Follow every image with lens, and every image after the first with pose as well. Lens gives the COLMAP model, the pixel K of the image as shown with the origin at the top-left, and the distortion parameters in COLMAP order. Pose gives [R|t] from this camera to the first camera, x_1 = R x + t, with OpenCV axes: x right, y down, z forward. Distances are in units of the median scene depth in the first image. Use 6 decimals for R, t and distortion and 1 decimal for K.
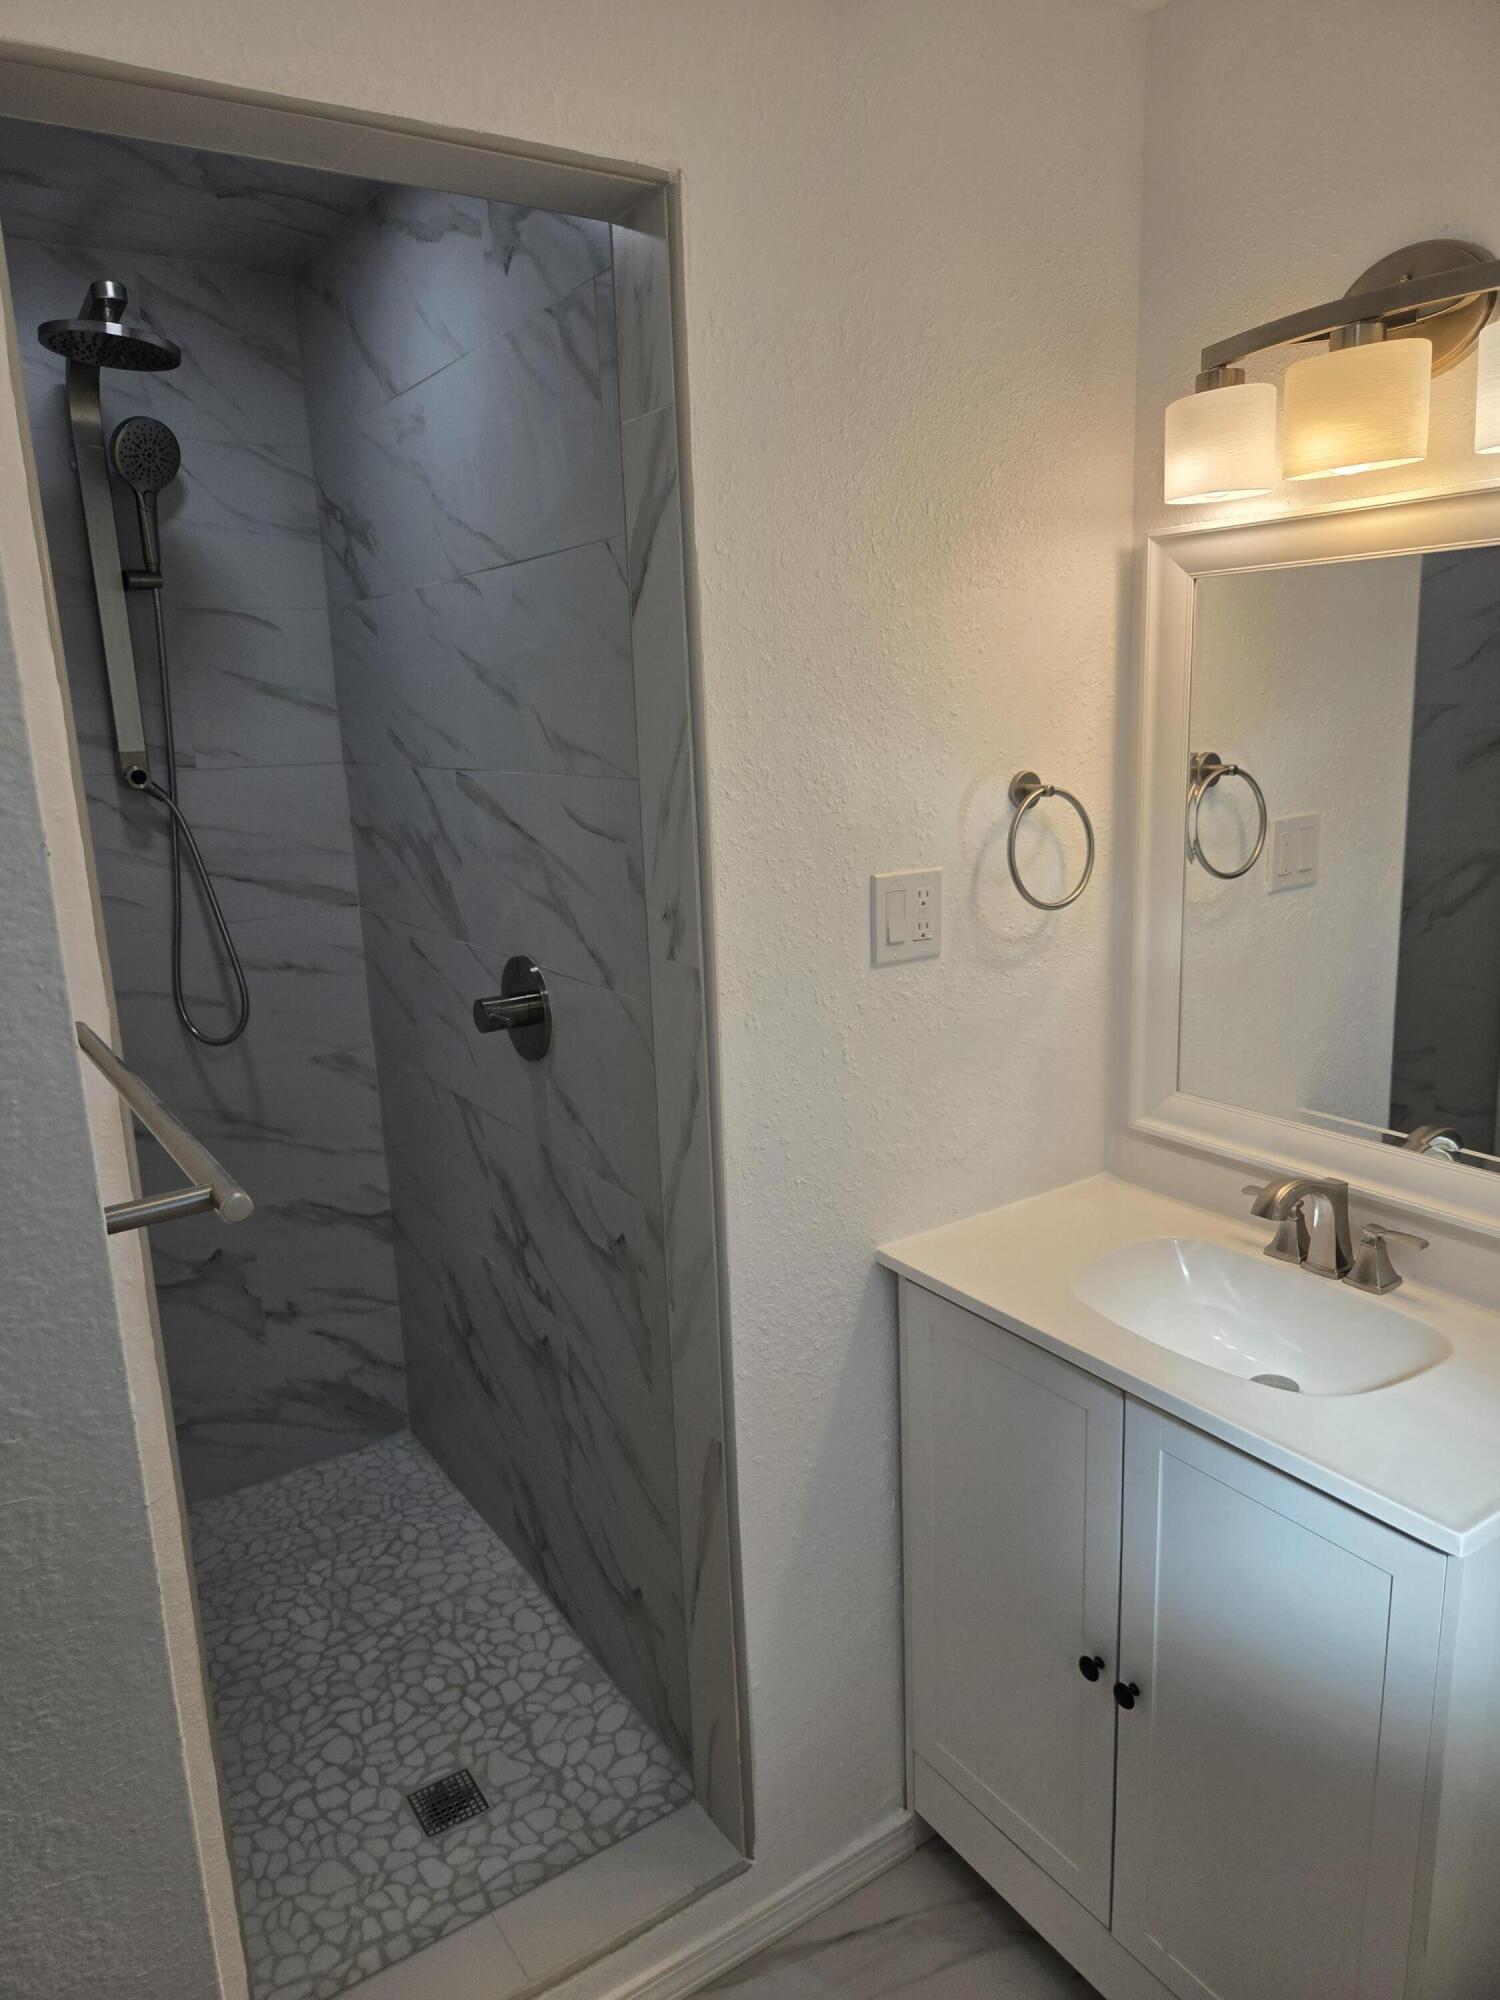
lens RADIAL K [[1339.0, 0, 757.3], [0, 1339.0, 998.0], [0, 0, 1]] dist [0.059636, -0.055527]
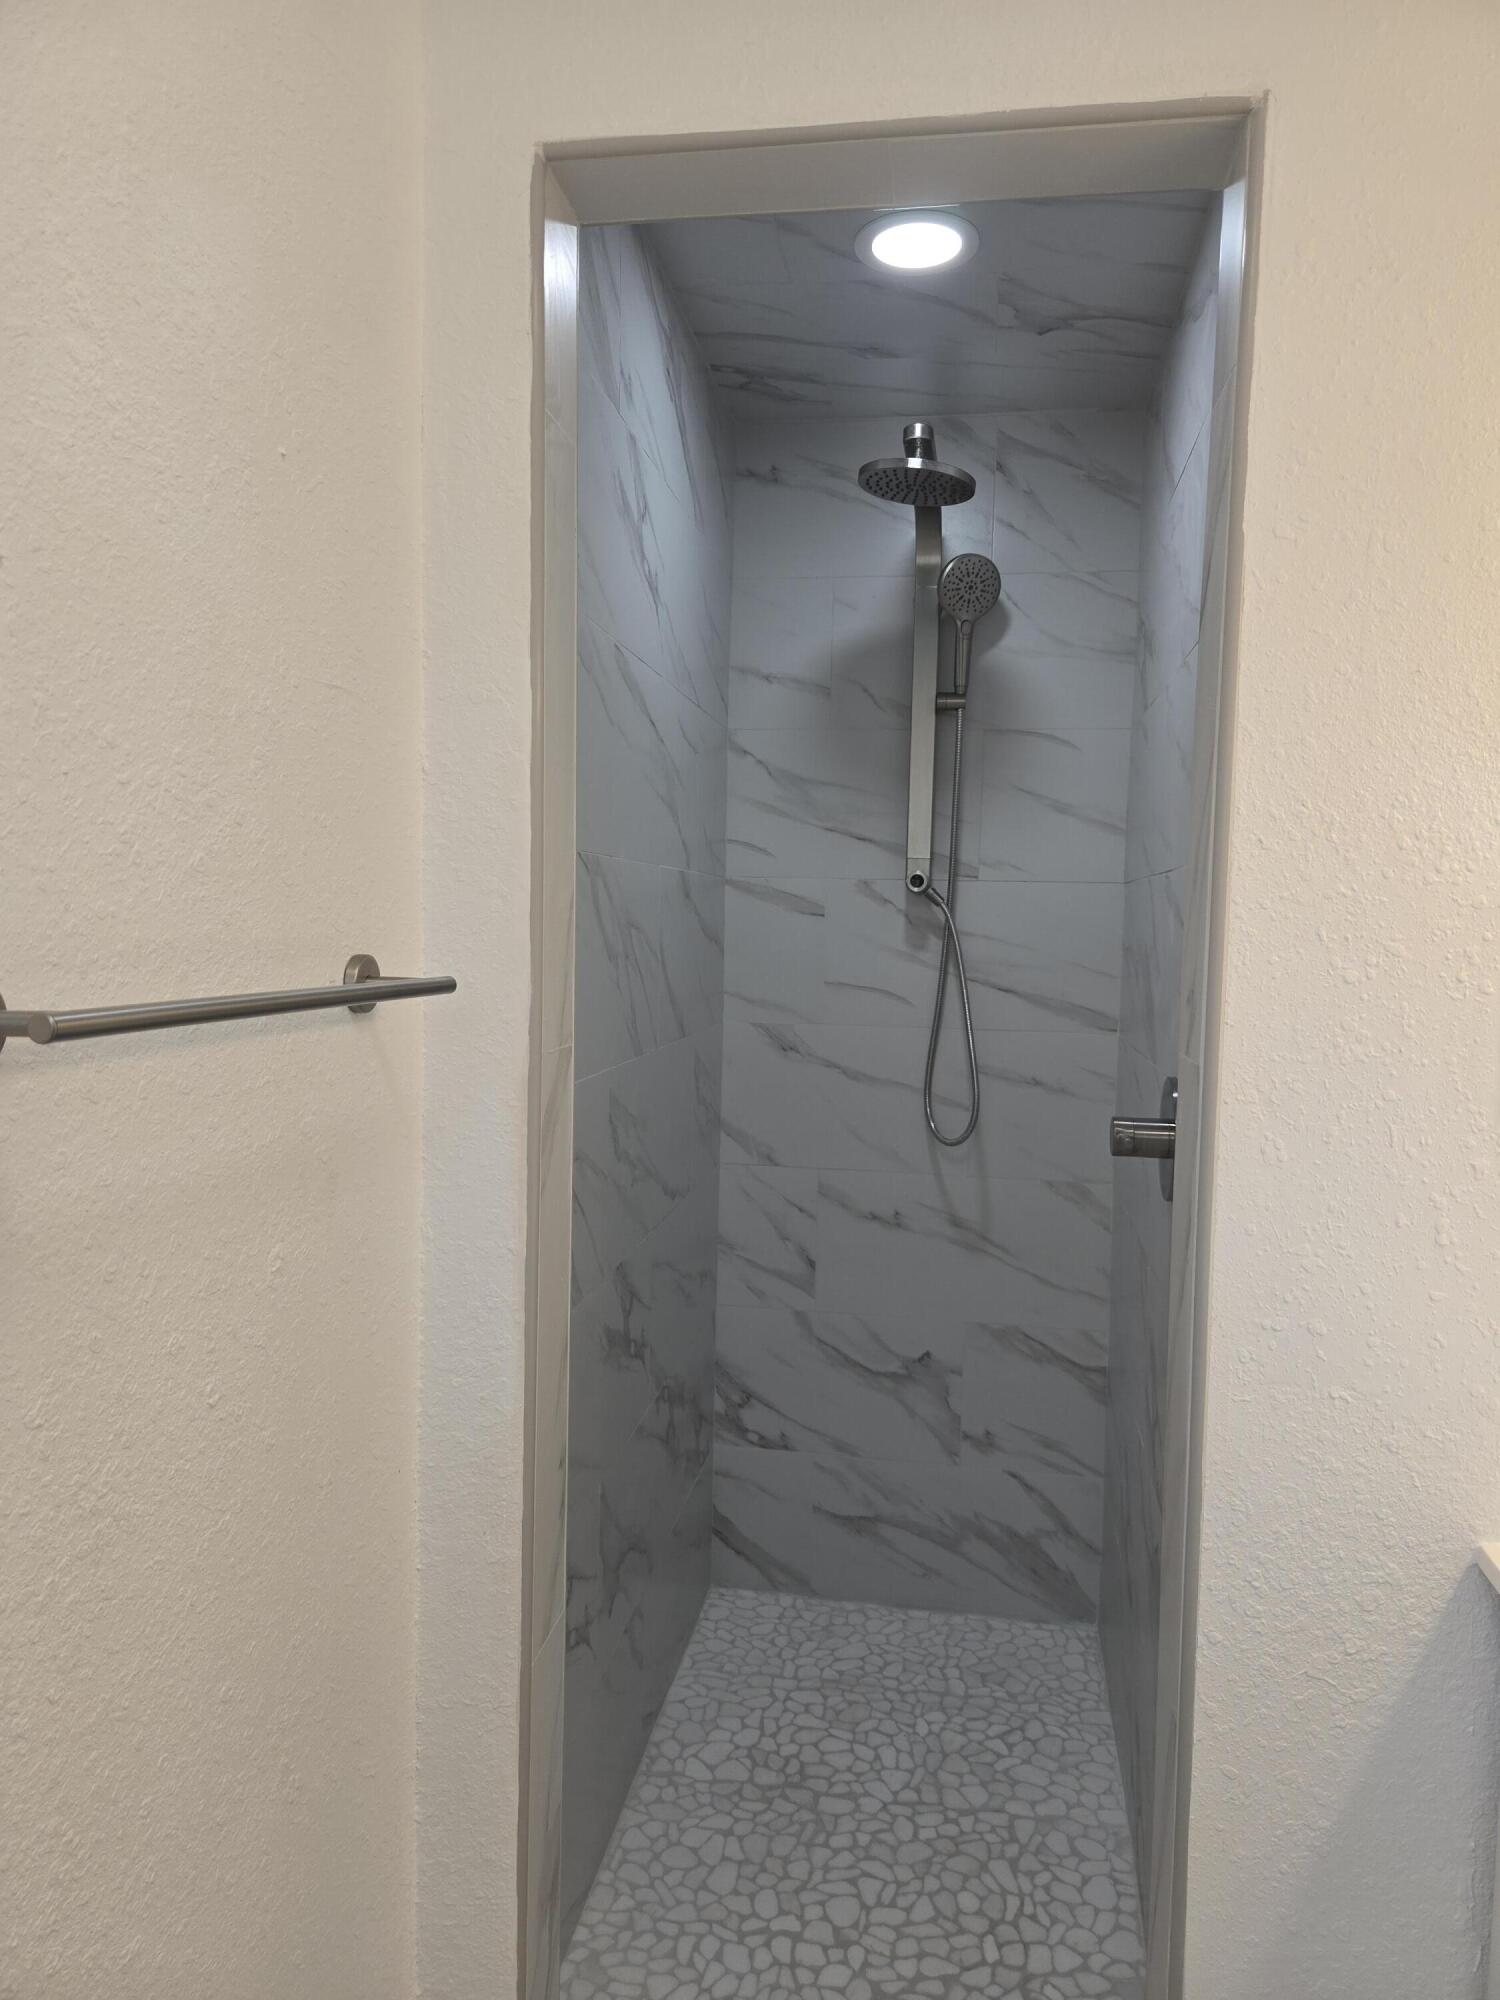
lens RADIAL K [[1339.0, 0, 760.3], [0, 1339.0, 993.3], [0, 0, 1]] dist [0.059636, -0.055527]
pose [[0.743593, 0.097463, -0.661491, 0.210982], [-0.192702, 0.978580, -0.072437, 0.032633], [0.640262, 0.181335, 0.746446, 0.190894]]
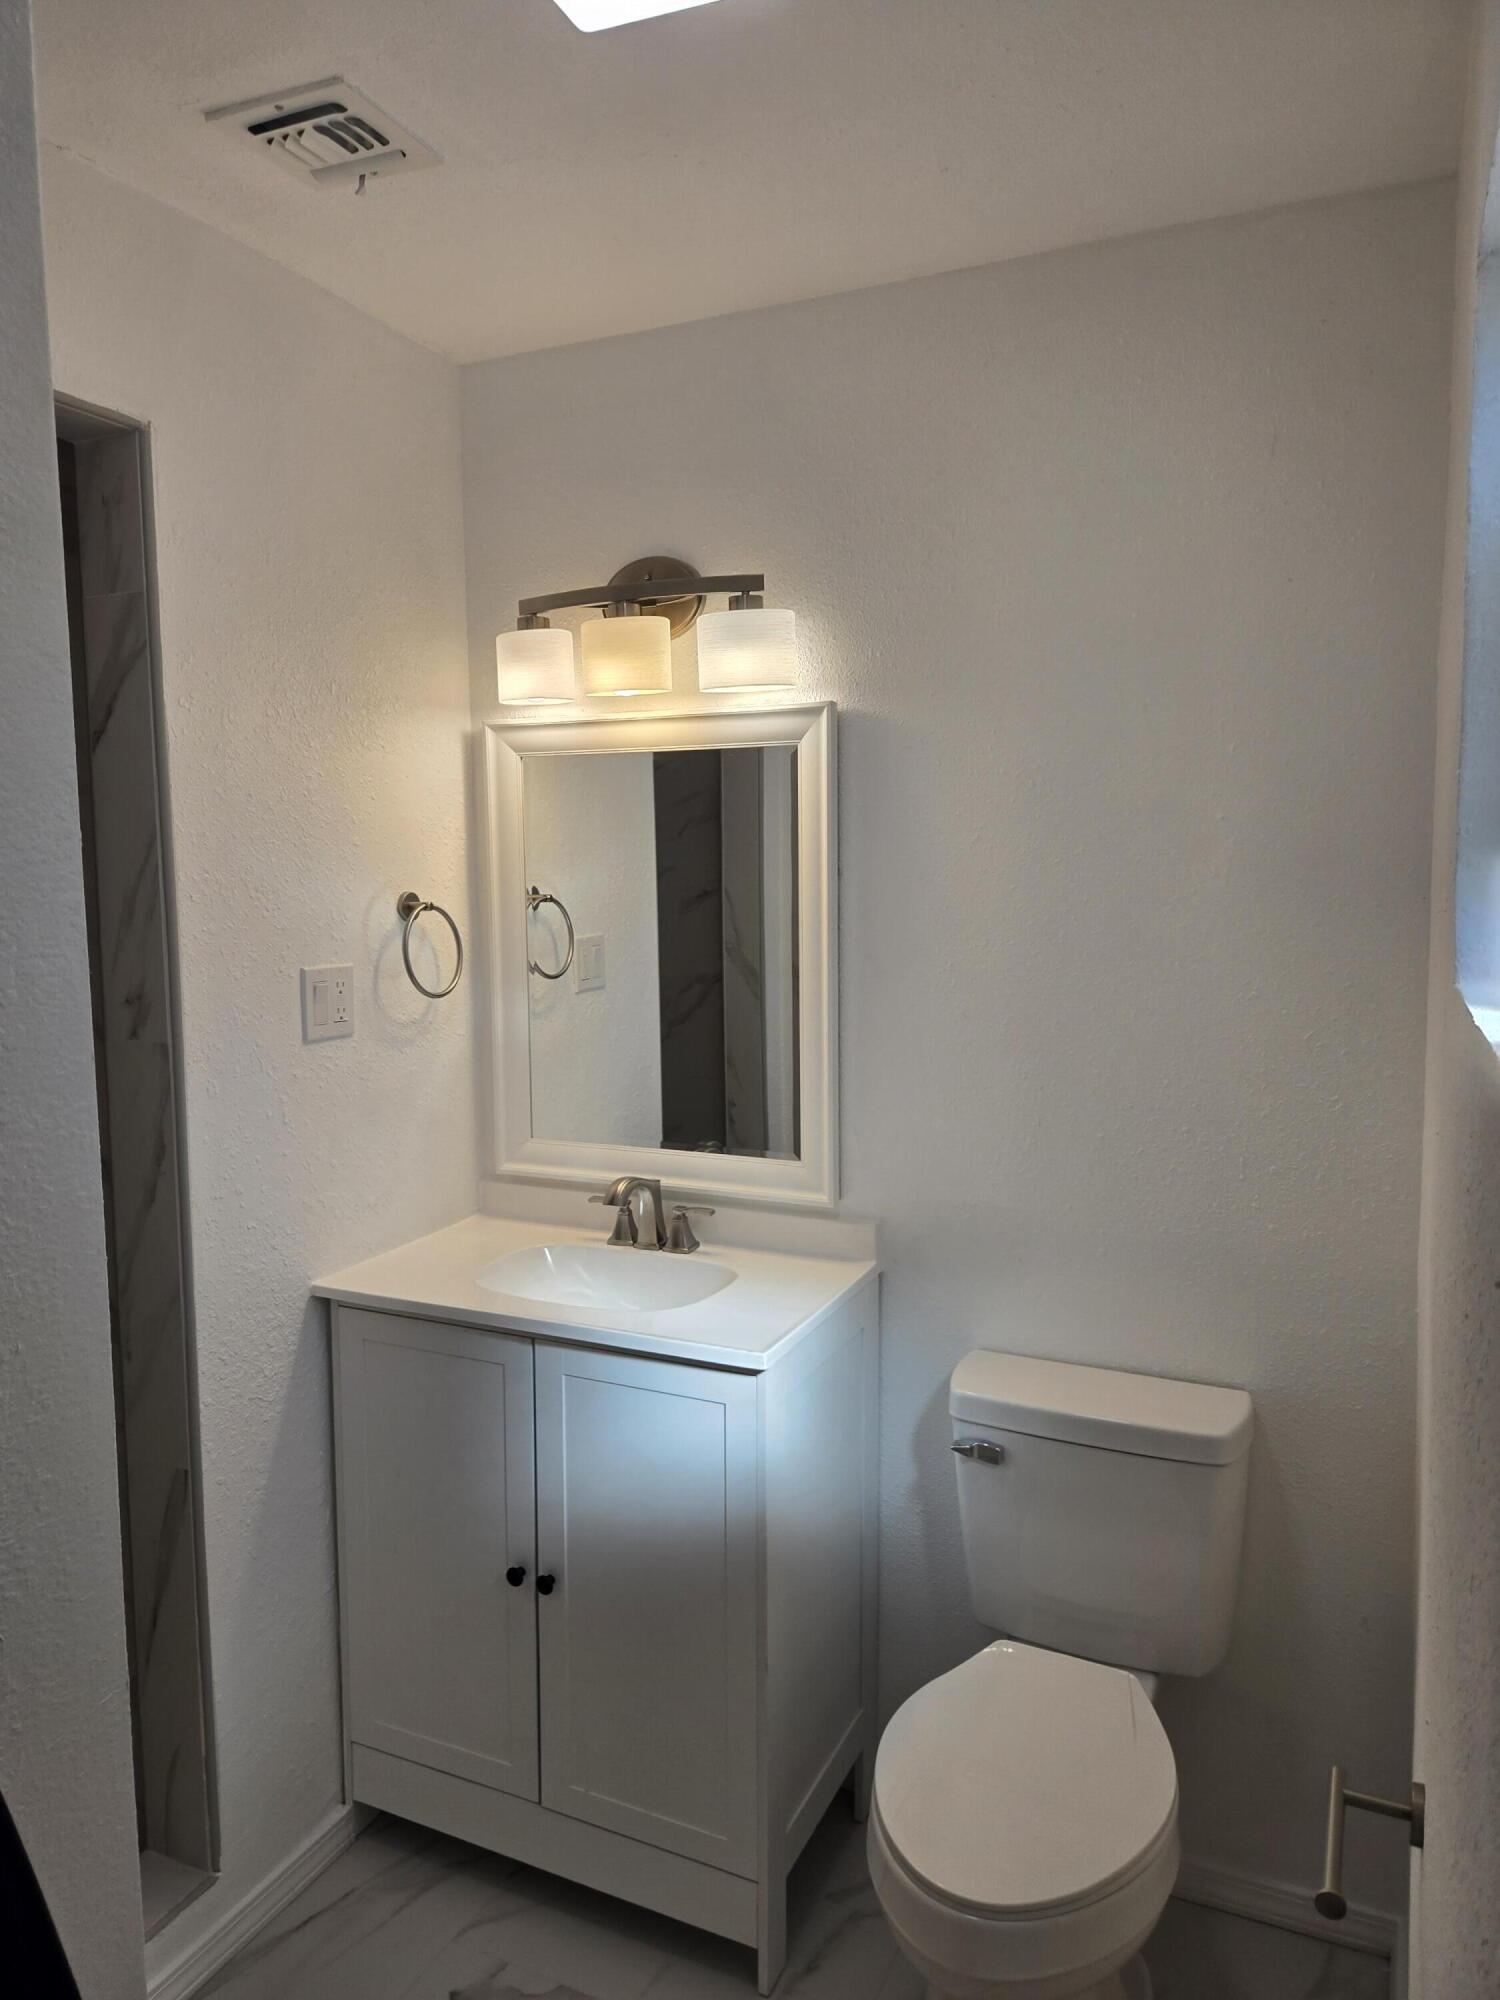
lens RADIAL K [[1339.0, 0, 729.6], [0, 1339.0, 987.4], [0, 0, 1]] dist [0.059636, -0.055527]
pose [[0.859029, -0.021033, 0.511494, -0.171954], [0.092115, 0.989198, -0.114027, 0.084767], [-0.503571, 0.145068, 0.851687, -0.207687]]
